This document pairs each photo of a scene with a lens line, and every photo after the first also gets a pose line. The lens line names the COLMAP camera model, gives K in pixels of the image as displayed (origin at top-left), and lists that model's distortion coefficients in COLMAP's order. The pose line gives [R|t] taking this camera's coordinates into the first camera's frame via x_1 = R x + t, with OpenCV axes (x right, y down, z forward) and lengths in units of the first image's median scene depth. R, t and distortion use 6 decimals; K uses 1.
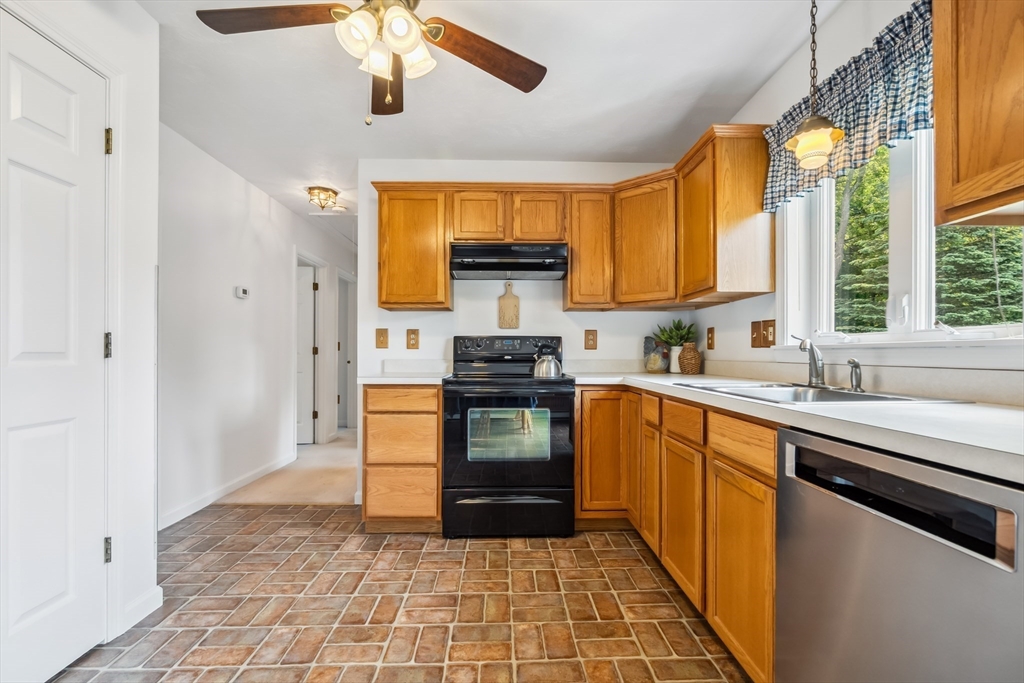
lens RADIAL K [[467.3, 0, 515.8], [0, 467.3, 351.3], [0, 0, 1]] dist [-0.000372, 0.000135]
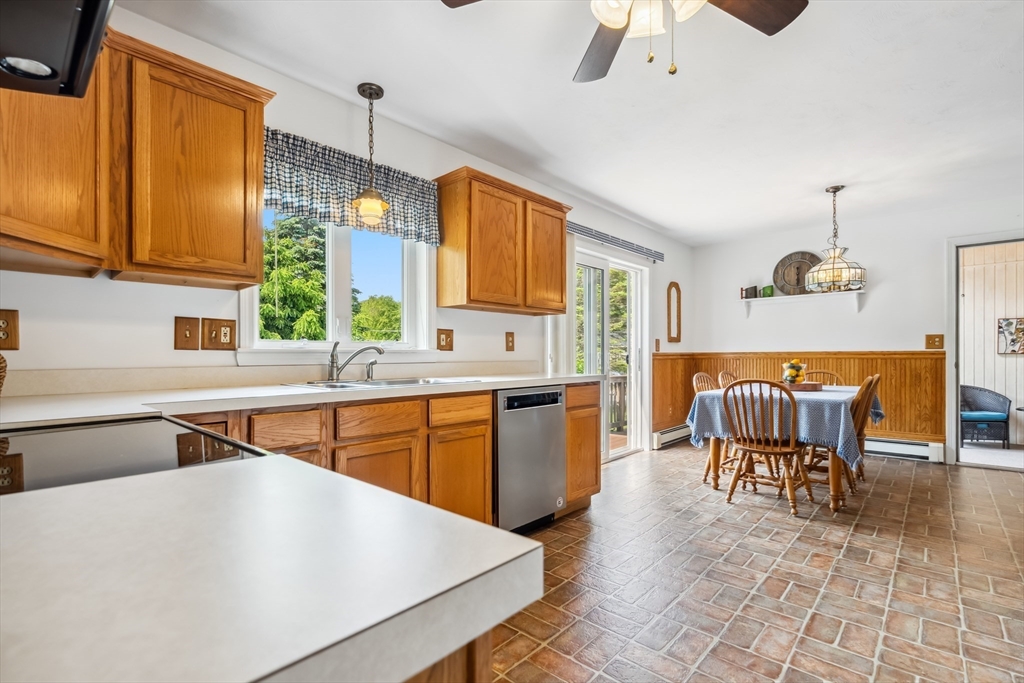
lens RADIAL K [[467.3, 0, 515.8], [0, 467.3, 351.3], [0, 0, 1]] dist [-0.000372, 0.000135]
pose [[-0.718586, 0.003569, 0.695428, -0.575816], [0.002667, 0.999994, -0.002376, -0.005593], [-0.695432, 0.000148, -0.718591, 2.100723]]
